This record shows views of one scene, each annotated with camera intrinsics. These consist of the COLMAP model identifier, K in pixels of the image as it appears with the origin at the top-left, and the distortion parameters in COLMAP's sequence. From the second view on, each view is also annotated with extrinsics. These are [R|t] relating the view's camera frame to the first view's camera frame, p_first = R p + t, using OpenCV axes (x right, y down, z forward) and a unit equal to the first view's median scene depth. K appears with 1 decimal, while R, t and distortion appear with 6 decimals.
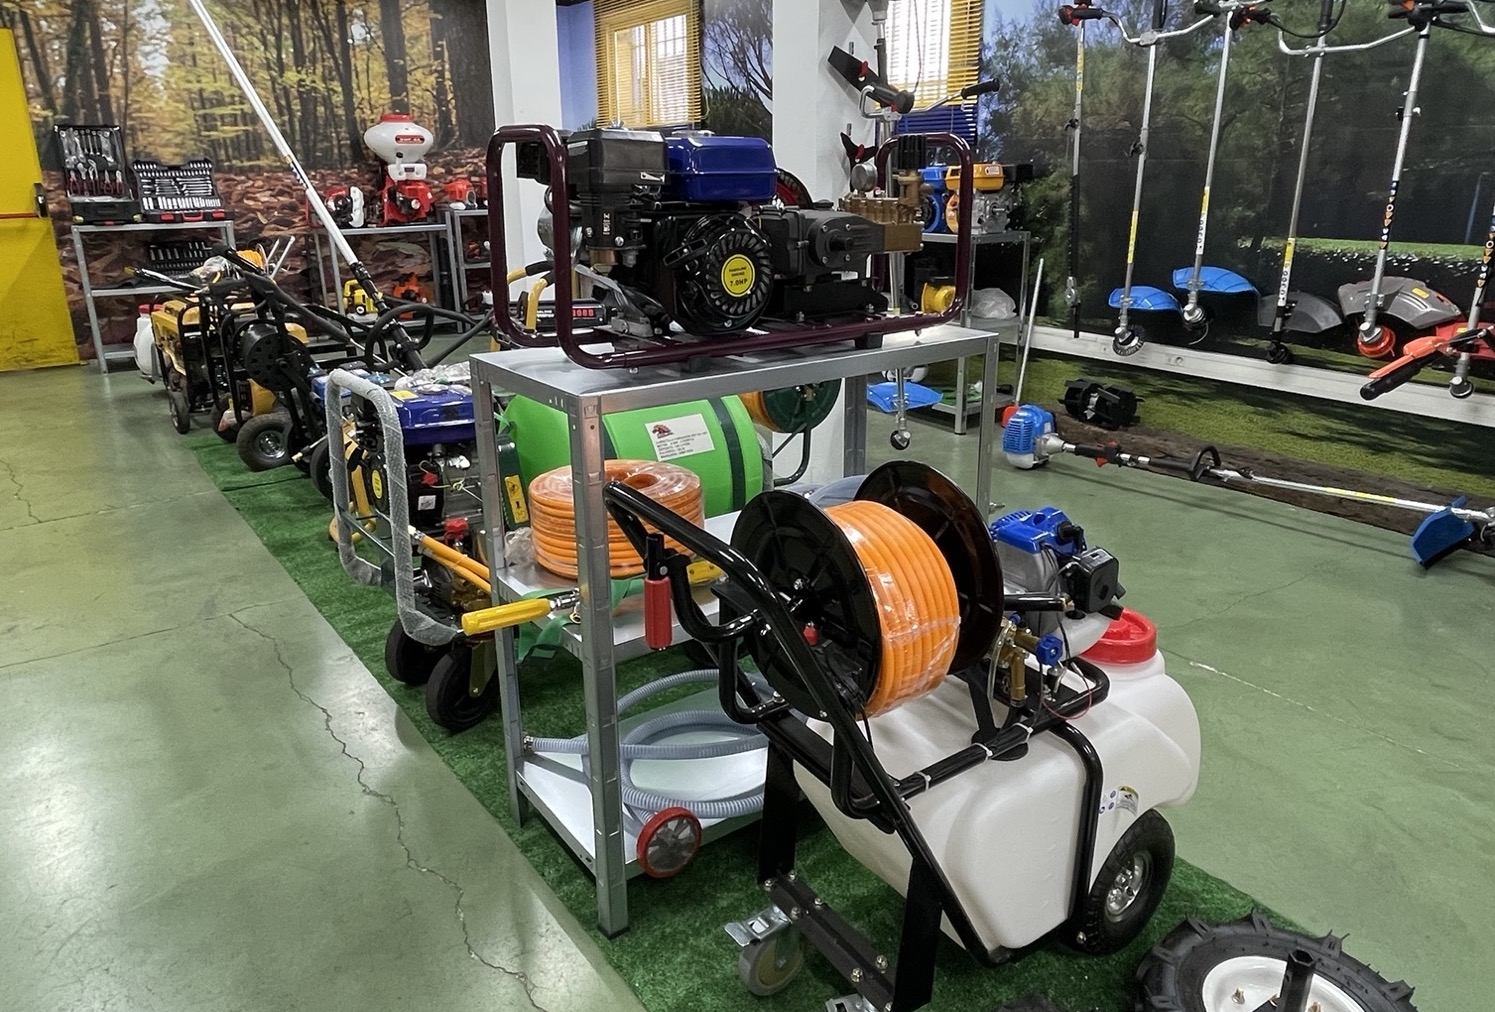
lens RADIAL K [[1012.8, 0, 747.5], [0, 1012.8, 506.0], [0, 0, 1]] dist [-0.023314, 0.006155]
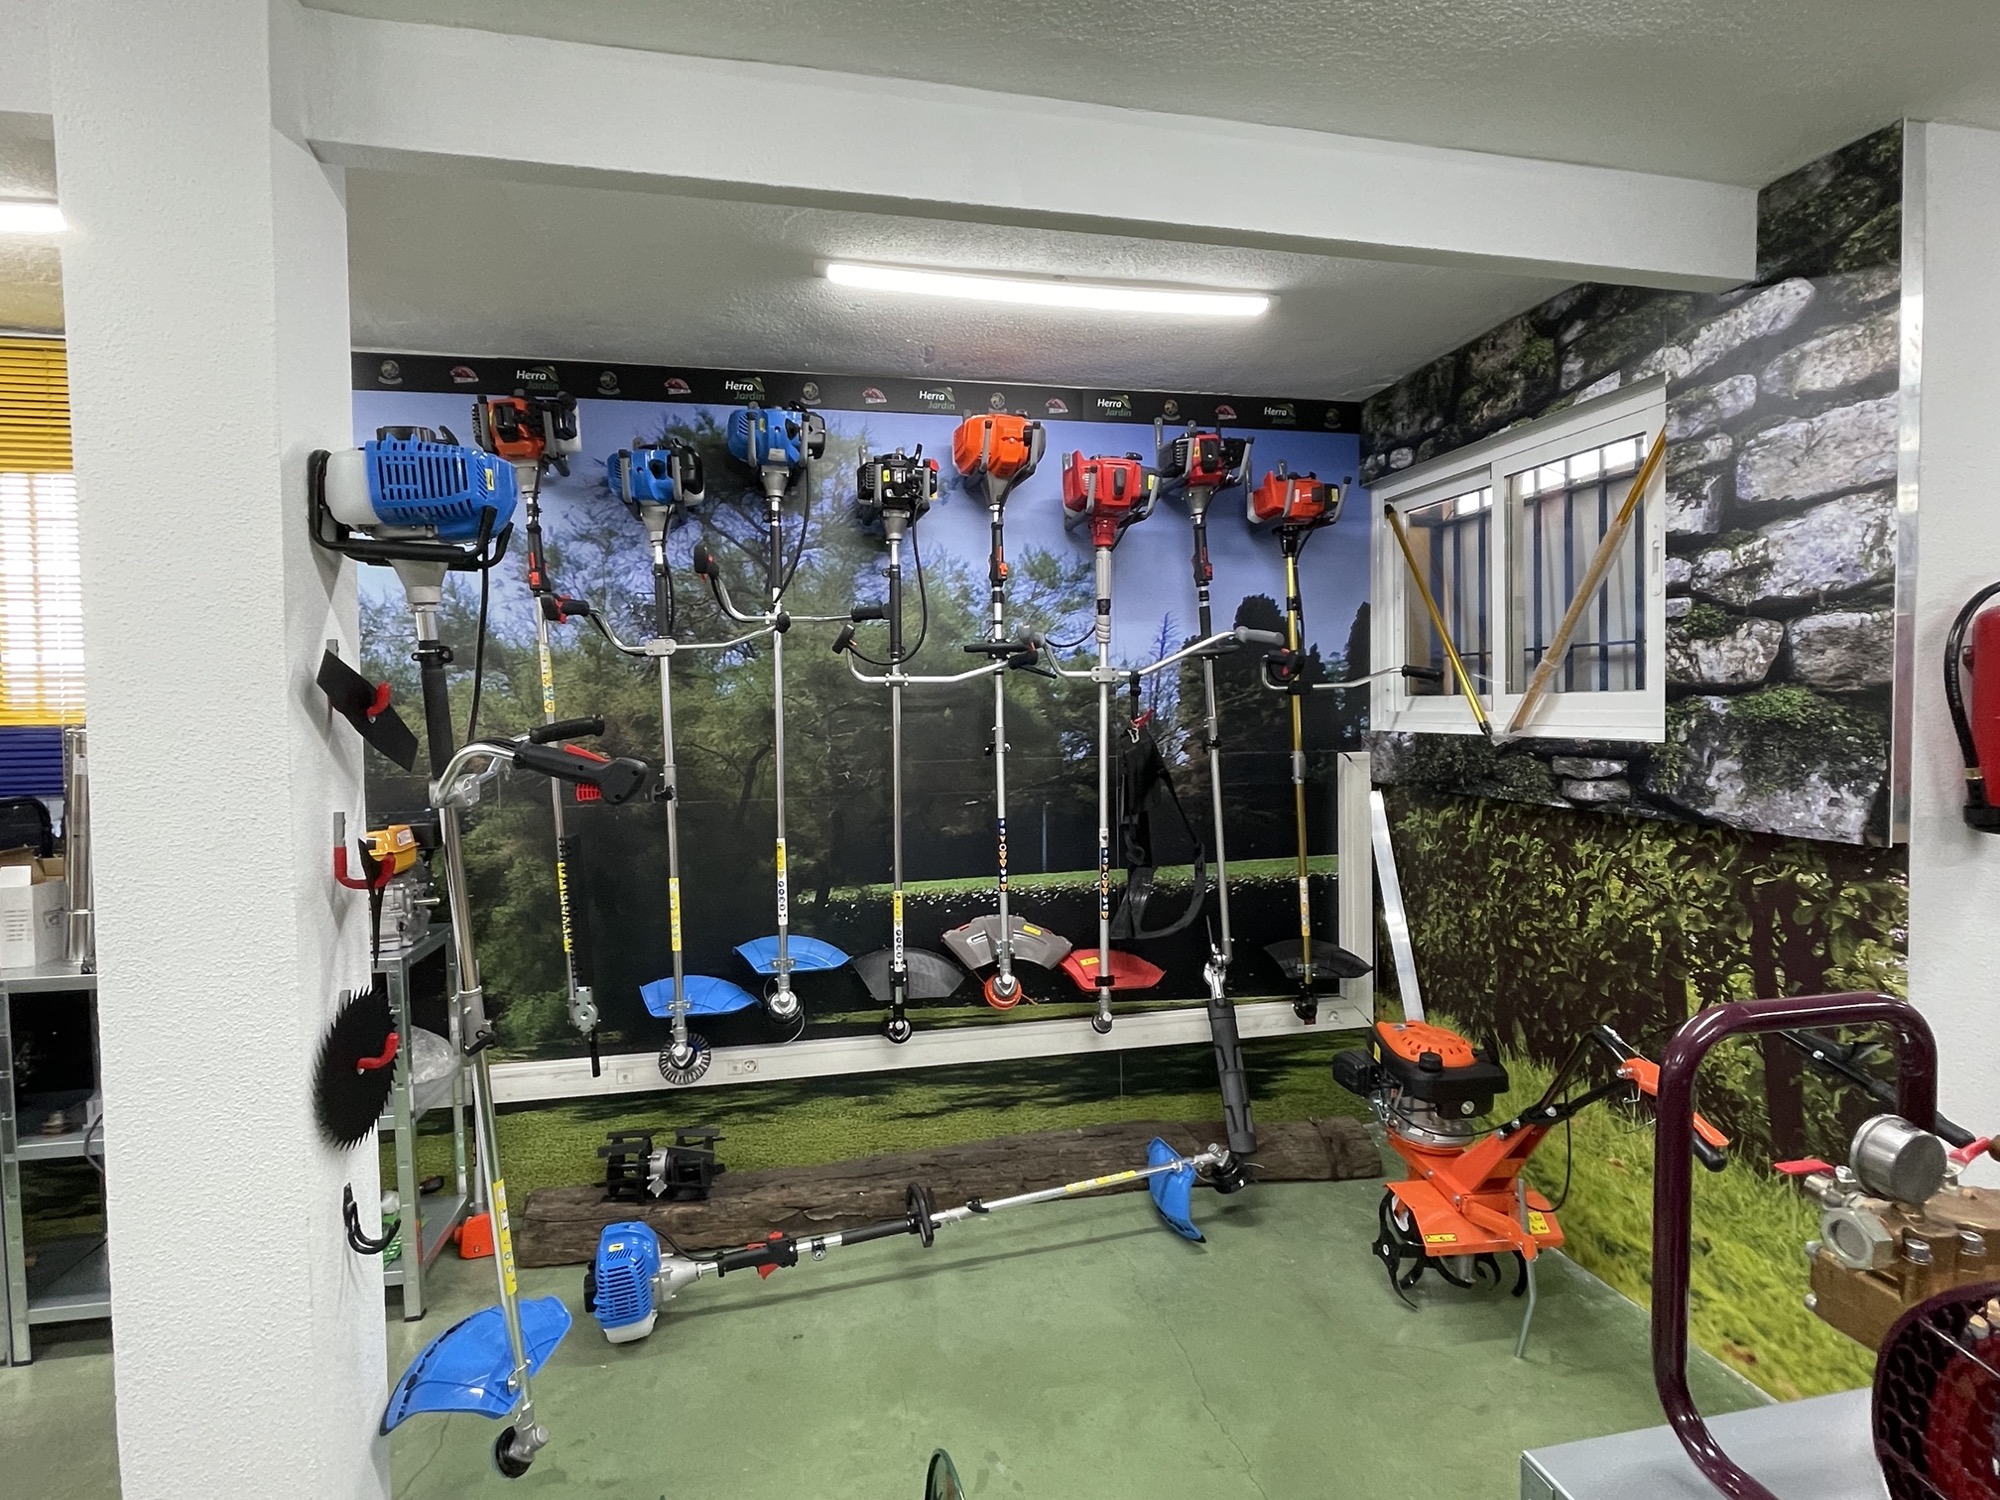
lens RADIAL K [[1016.0, 0, 963.8], [0, 1016.0, 736.7], [0, 0, 1]] dist [-0.002034, 0.000242]
pose [[0.422311, -0.028963, 0.905988, -0.225657], [0.302847, 0.946564, -0.110907, -0.342713], [-0.854364, 0.321213, 0.408516, 0.712490]]
